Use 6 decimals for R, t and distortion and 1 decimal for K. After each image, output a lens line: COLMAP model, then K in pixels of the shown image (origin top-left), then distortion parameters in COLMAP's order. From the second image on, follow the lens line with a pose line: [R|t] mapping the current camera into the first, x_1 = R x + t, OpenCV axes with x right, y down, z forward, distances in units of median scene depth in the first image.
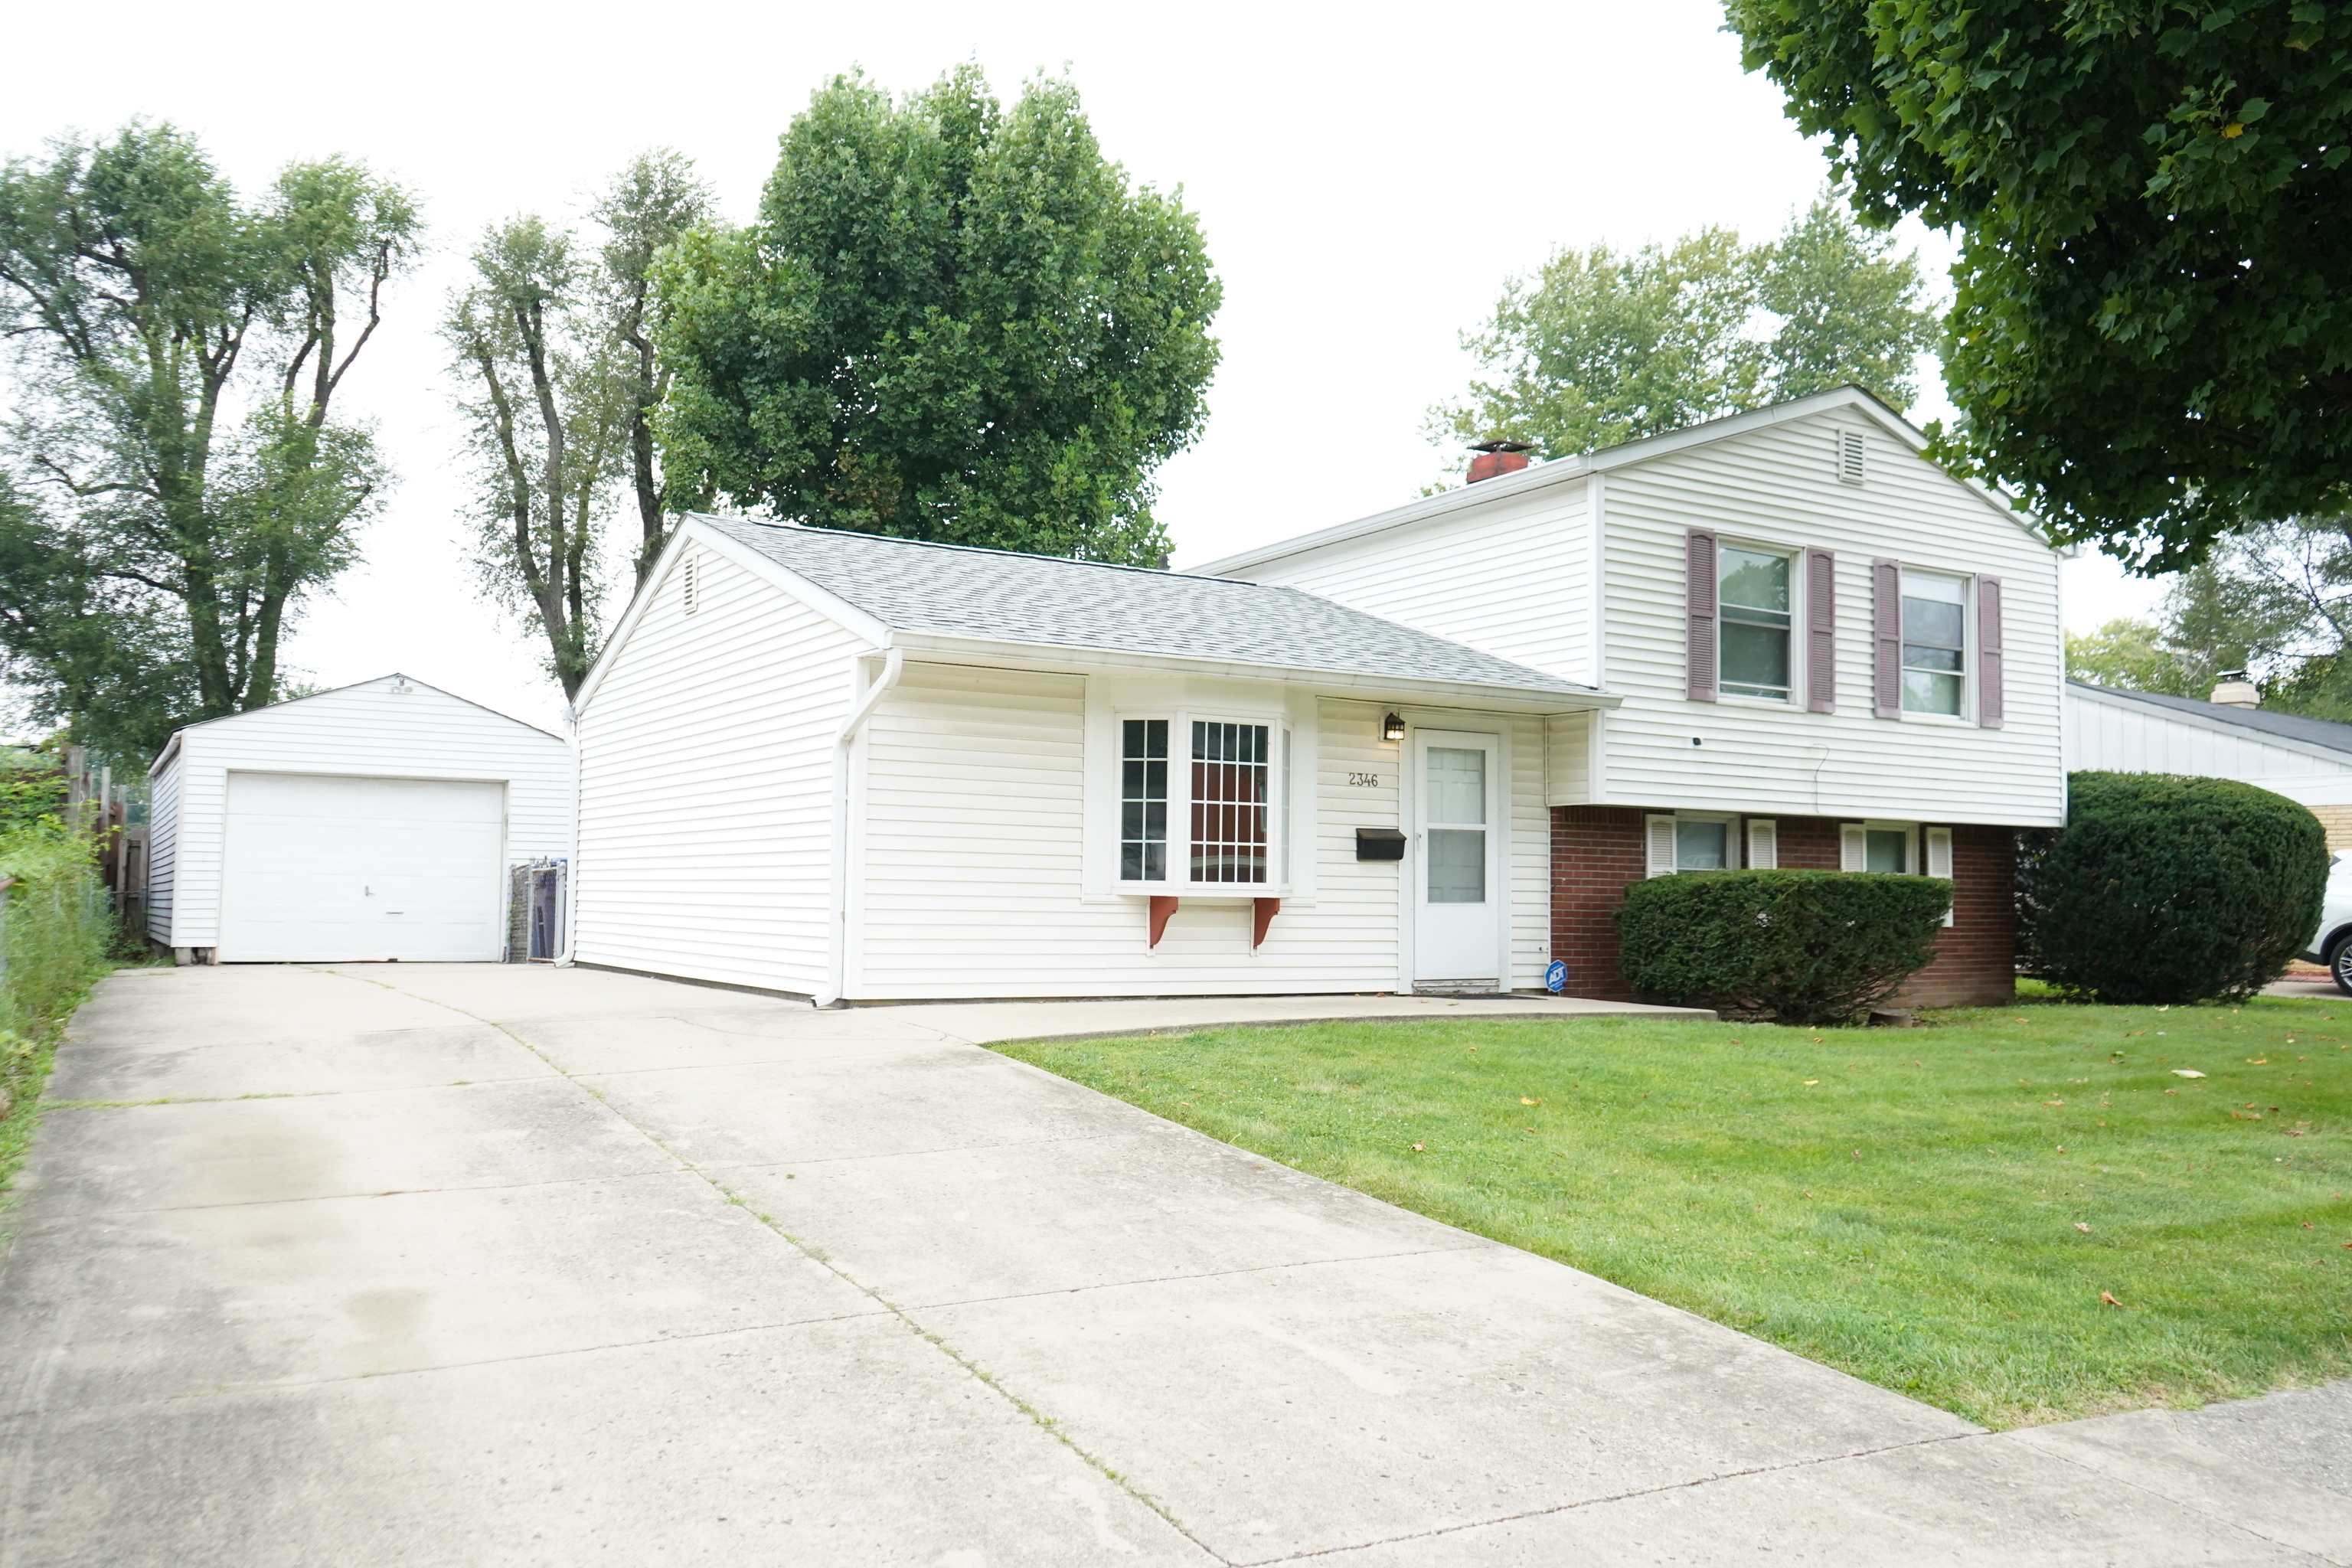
lens RADIAL K [[1850.6, 0, 1176.0], [0, 1850.6, 784.0], [0, 0, 1]] dist [-0.008811, 0.004692]
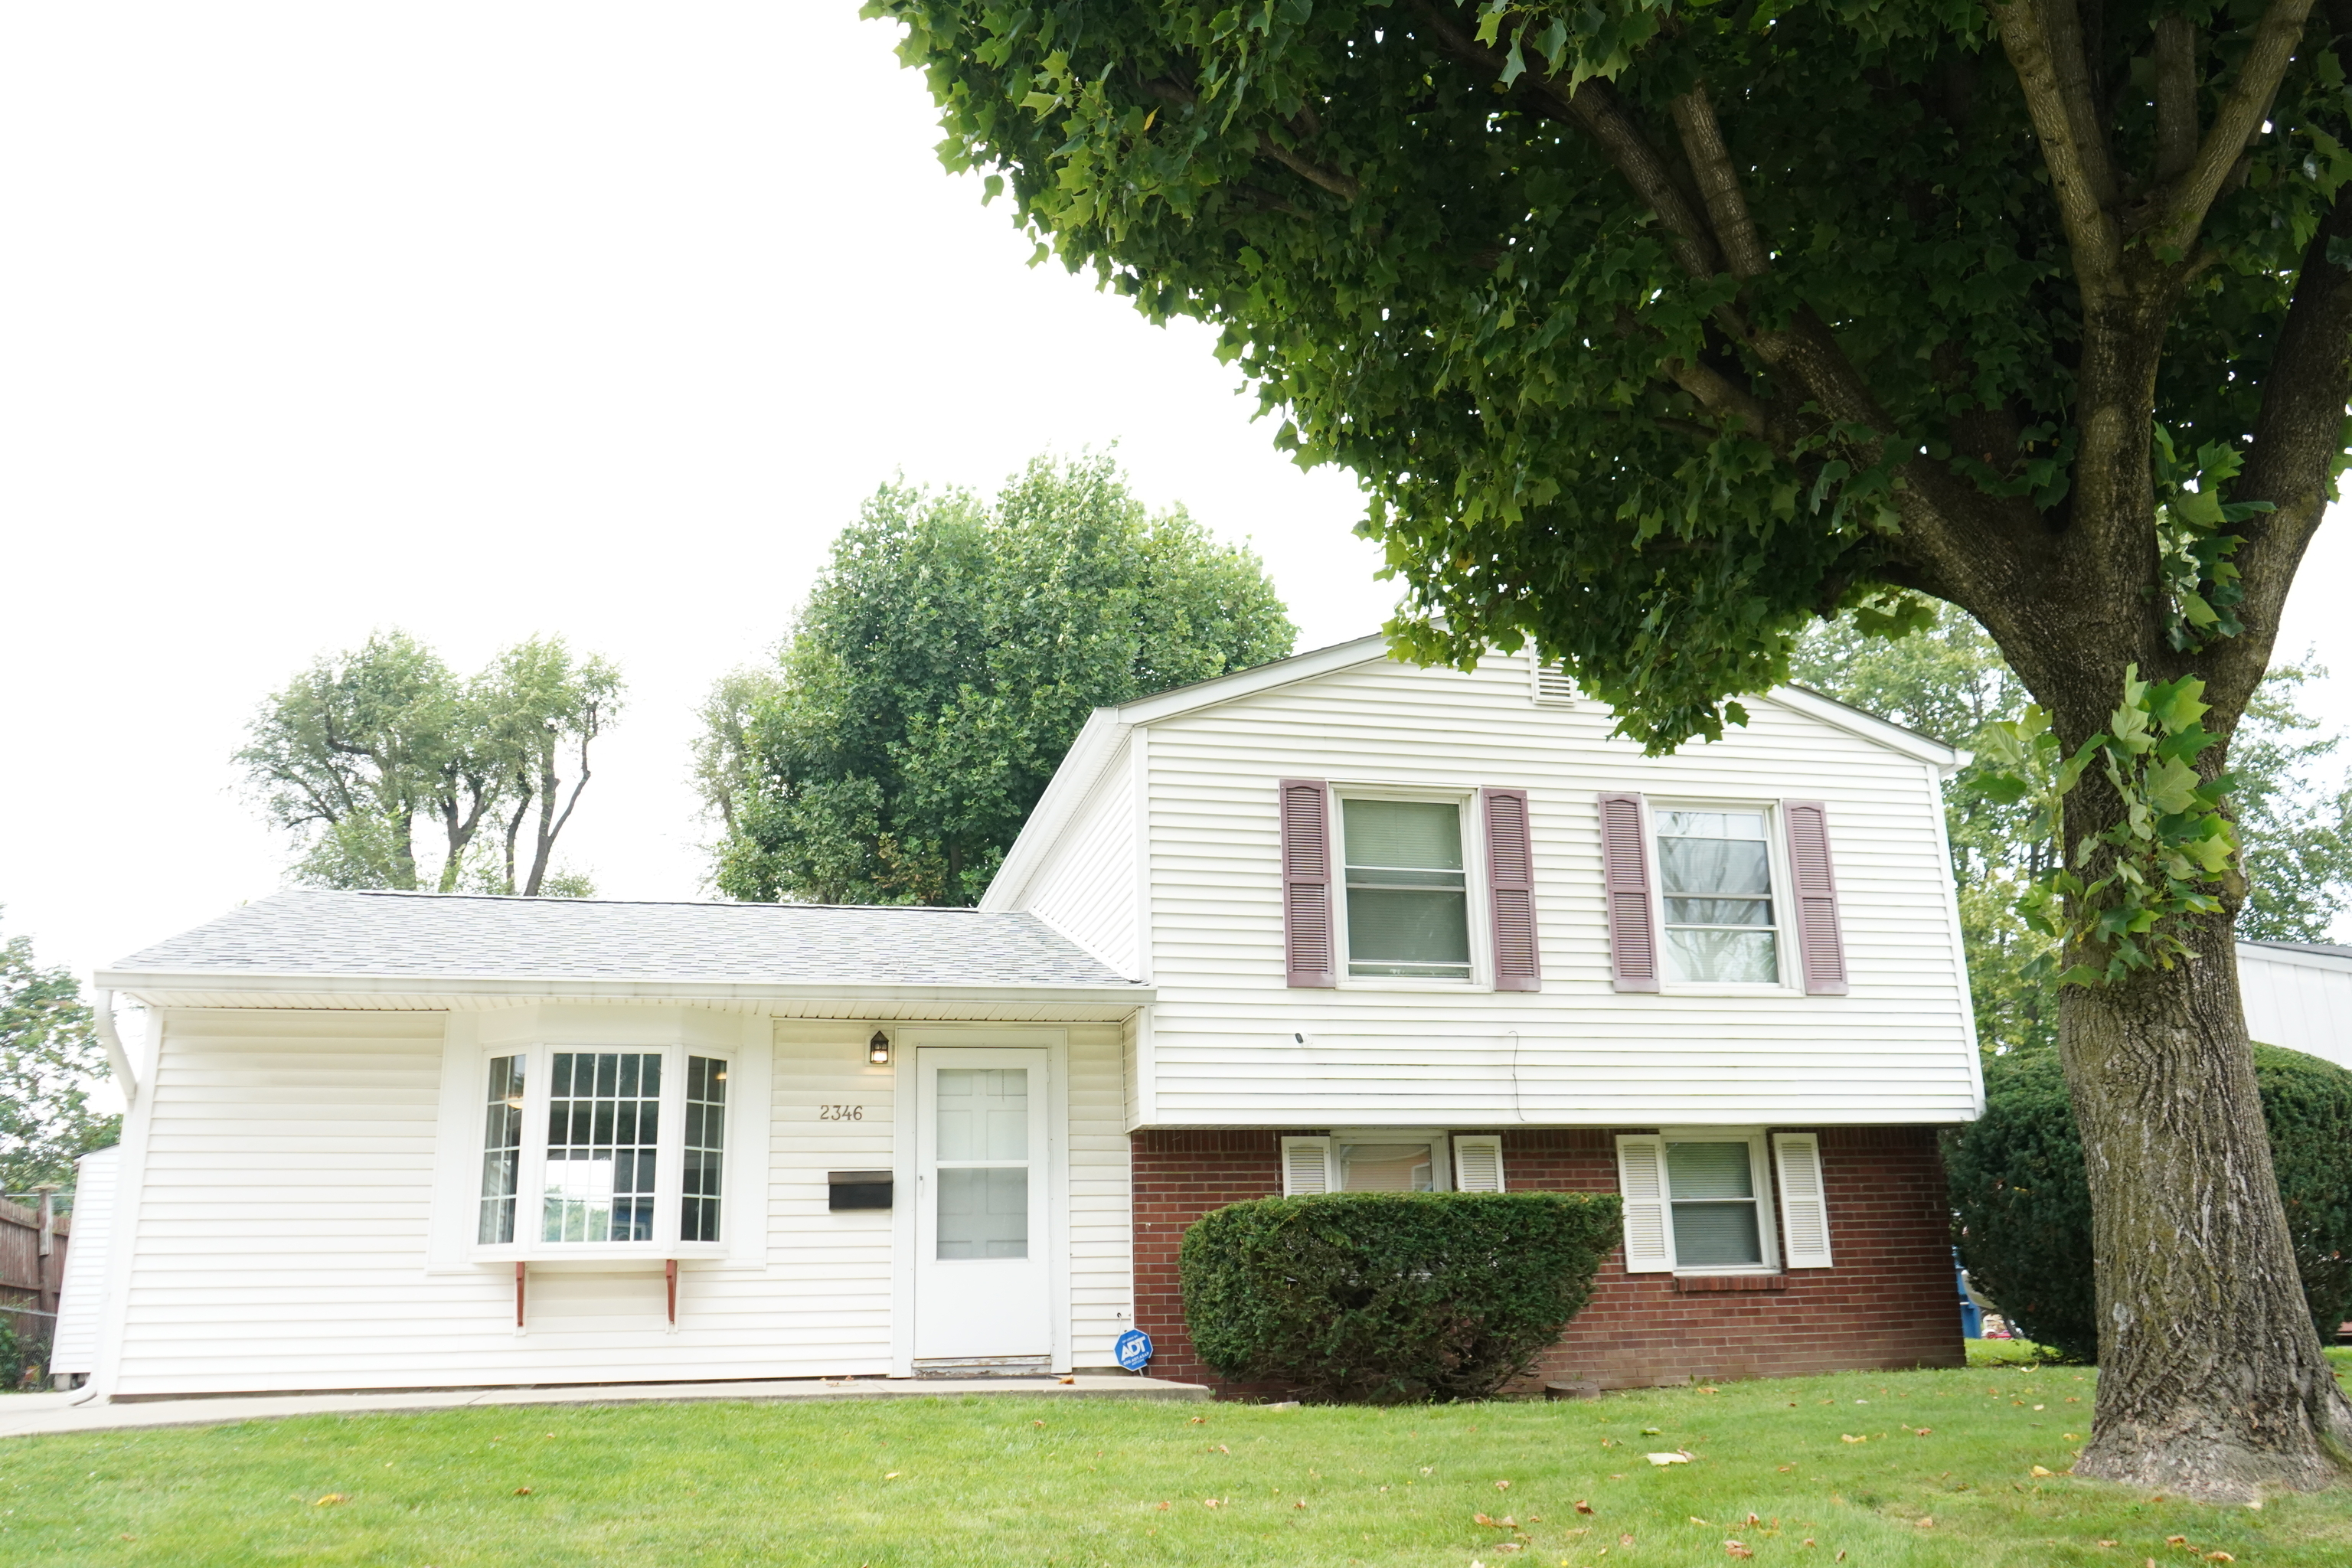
lens RADIAL K [[1841.8, 0, 1183.6], [0, 1841.8, 791.9], [0, 0, 1]] dist [-0.037415, 0.044911]
pose [[0.950176, -0.121628, -0.287006, 0.448138], [0.056861, 0.972916, -0.224057, 0.045787], [0.306485, 0.196574, 0.931357, 0.214875]]
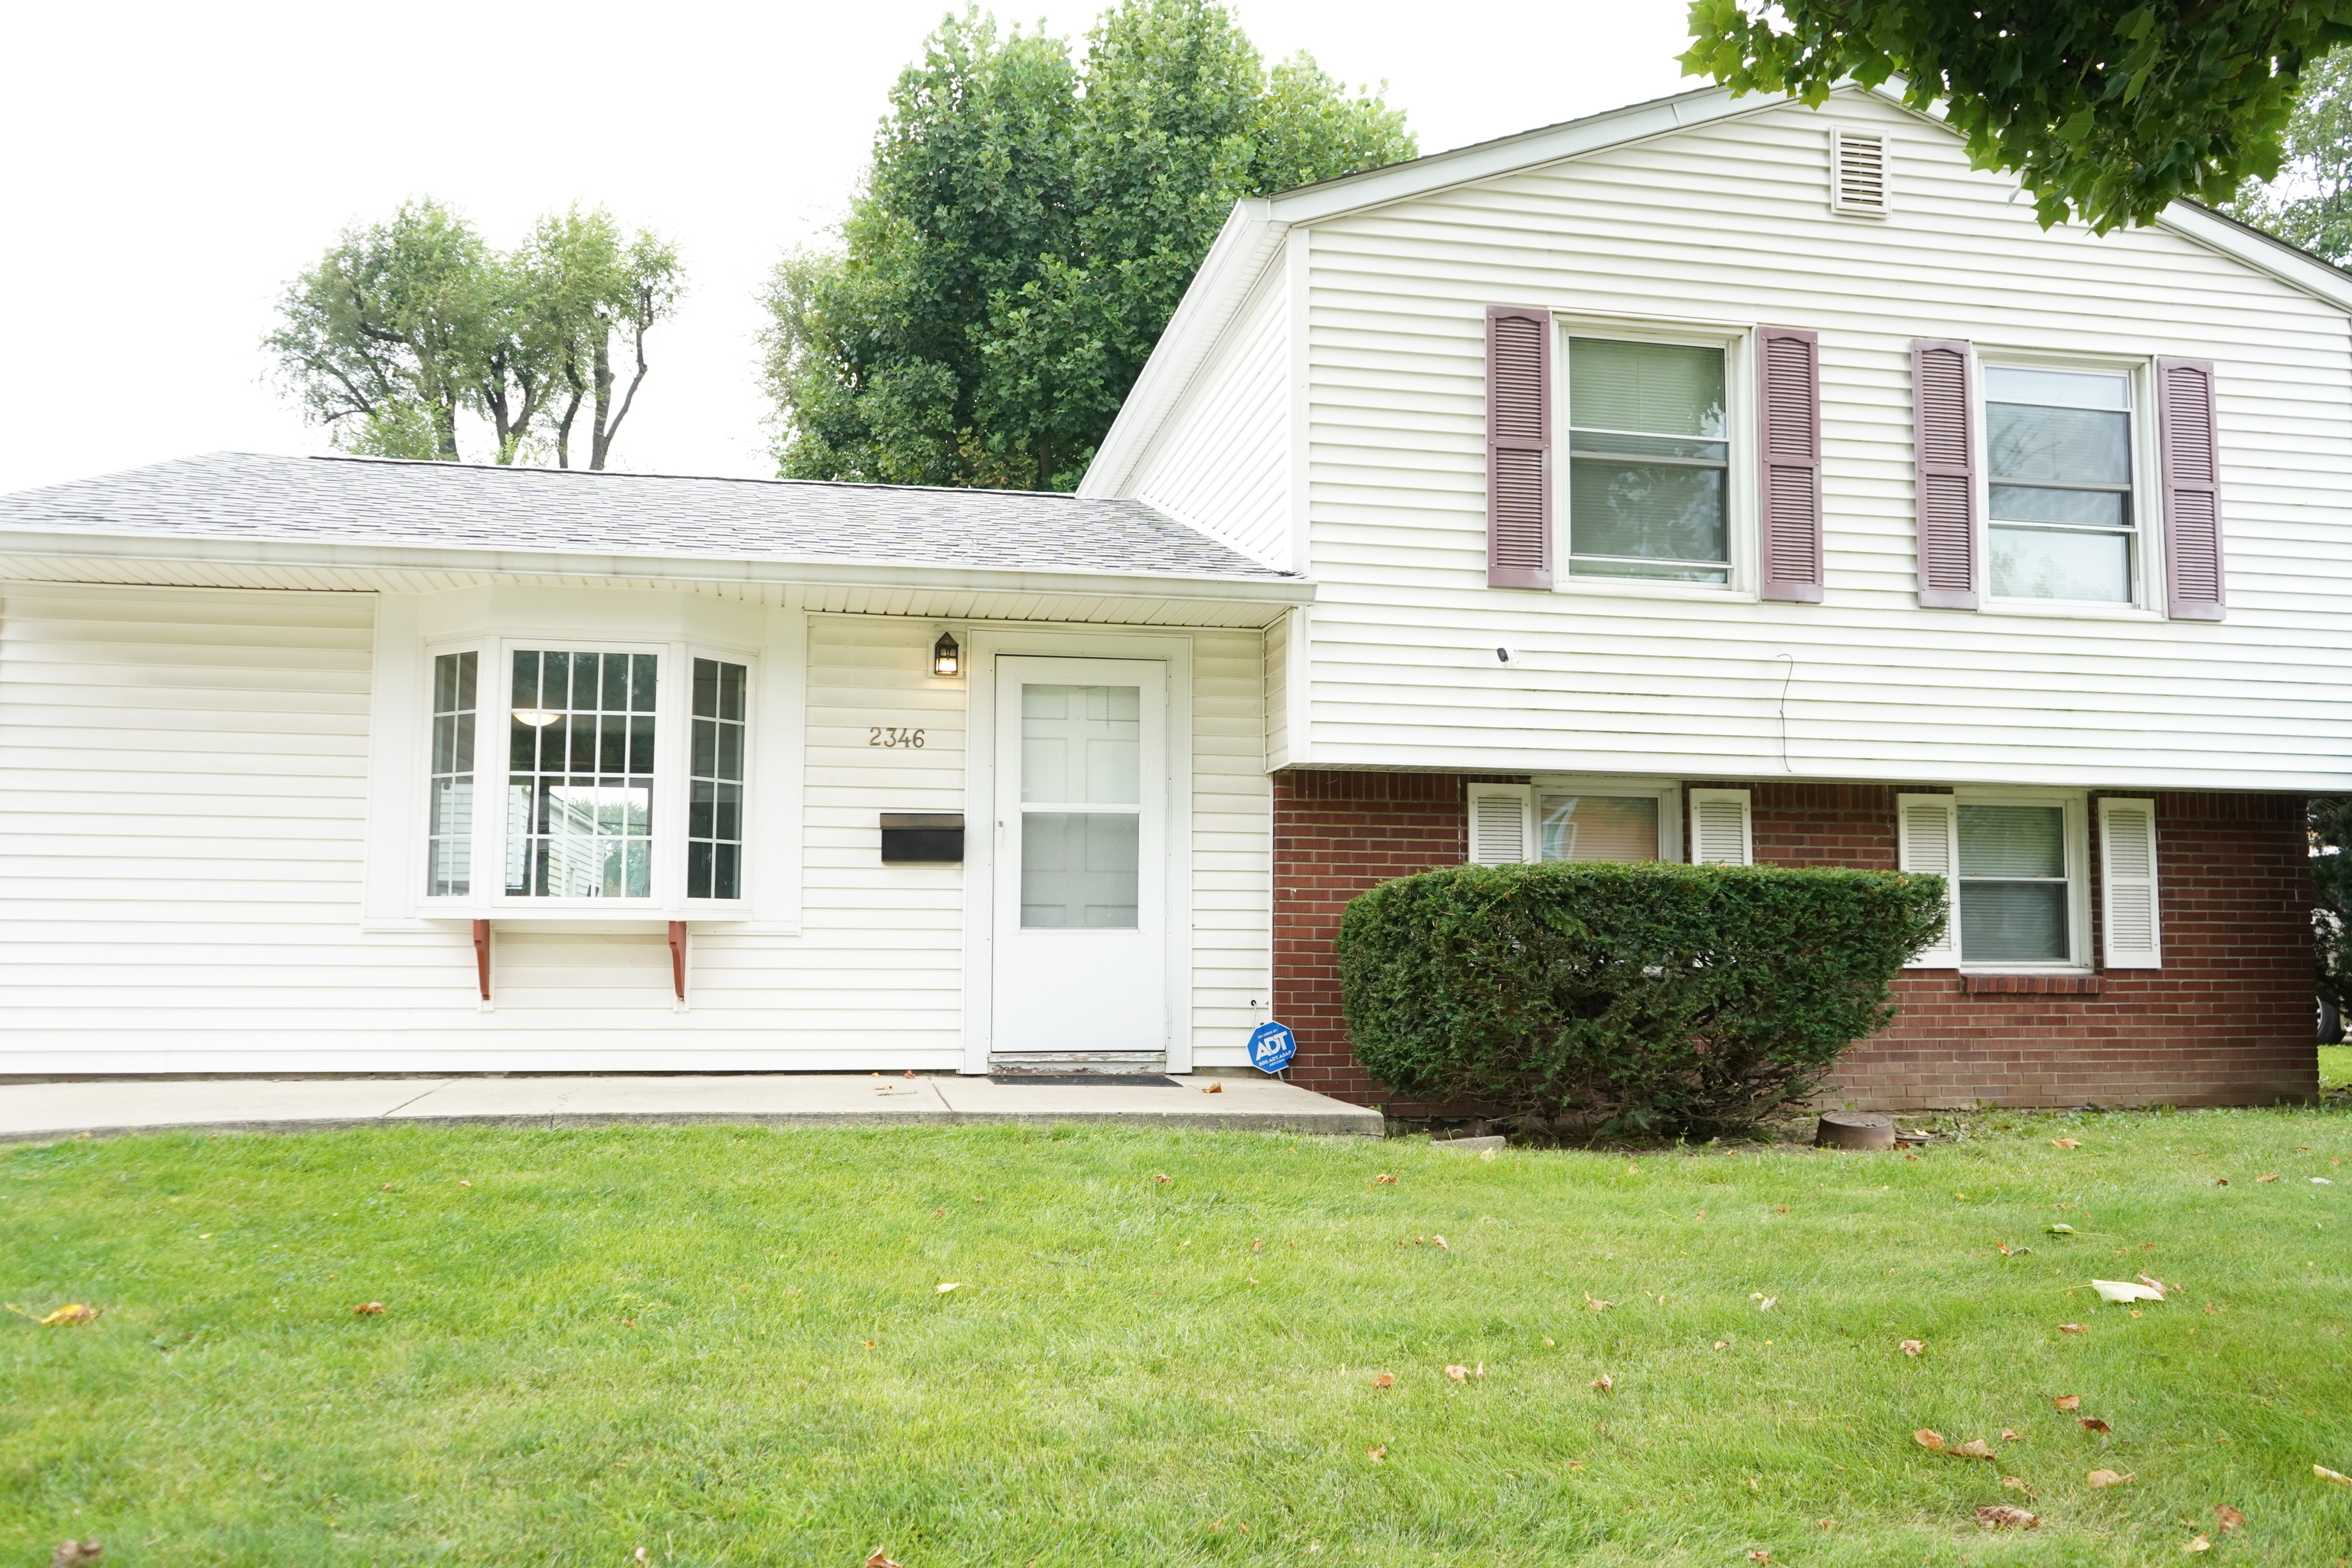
lens RADIAL K [[1841.8, 0, 1183.6], [0, 1841.8, 791.9], [0, 0, 1]] dist [-0.037415, 0.044911]
pose [[0.936856, -0.037352, -0.347716, 0.368361], [0.027612, 0.999076, -0.032927, 0.035719], [0.348624, 0.021247, 0.937022, 0.386985]]
